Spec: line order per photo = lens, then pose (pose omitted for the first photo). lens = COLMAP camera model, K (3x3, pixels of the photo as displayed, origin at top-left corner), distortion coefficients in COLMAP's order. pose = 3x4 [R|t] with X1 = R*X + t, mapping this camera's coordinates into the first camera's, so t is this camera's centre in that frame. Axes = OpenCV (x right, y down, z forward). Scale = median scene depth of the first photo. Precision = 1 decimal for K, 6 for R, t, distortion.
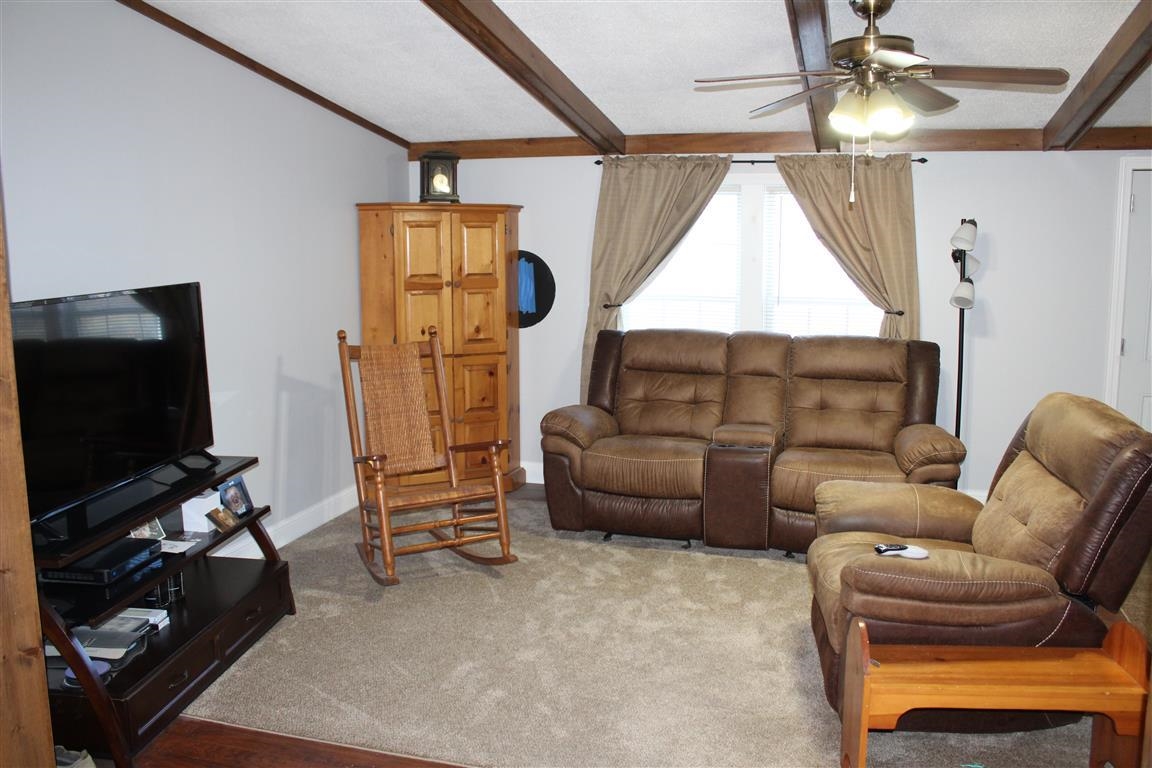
lens RADIAL K [[1004.0, 0, 576.0], [0, 1004.0, 384.0], [0, 0, 1]] dist [-0.160884, 0.186800]
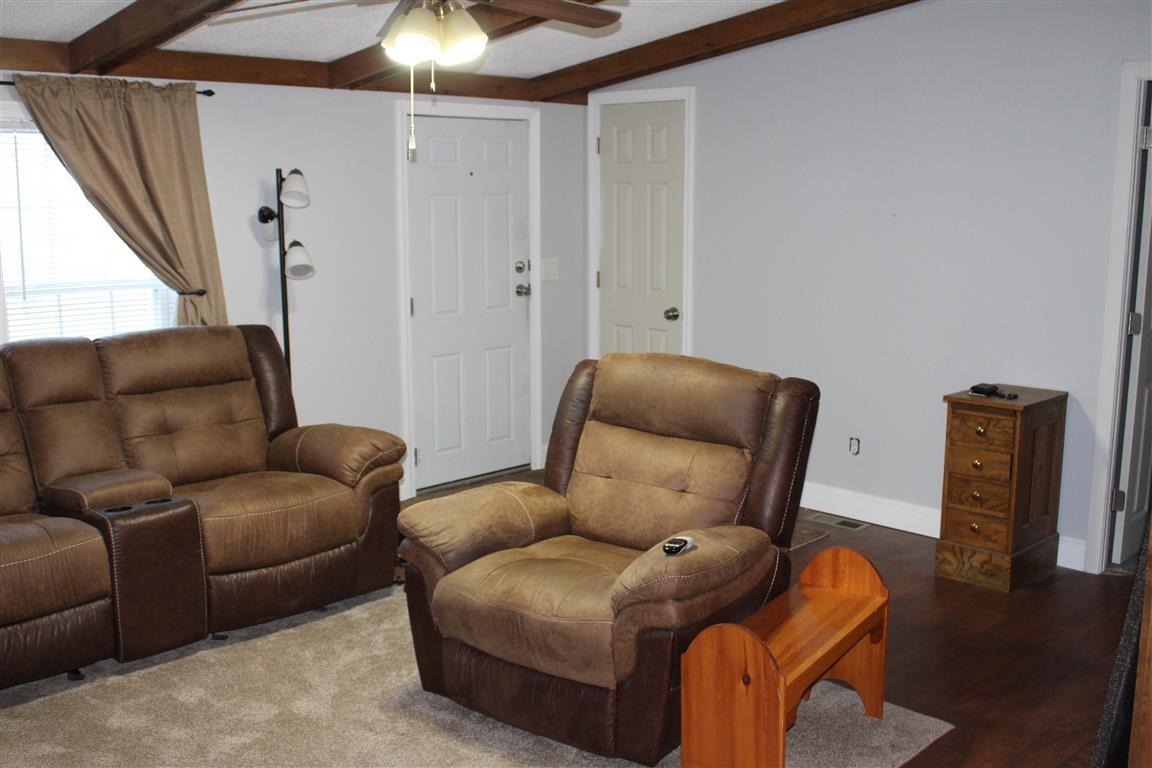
lens RADIAL K [[1174.4, 0, 576.0], [0, 1174.4, 384.0], [0, 0, 1]] dist [-0.005465, 0.011708]
pose [[0.502547, -0.150763, 0.851303, -0.327584], [0.136925, 0.986129, 0.093810, -0.049267], [-0.853638, 0.069421, 0.516219, 0.294923]]
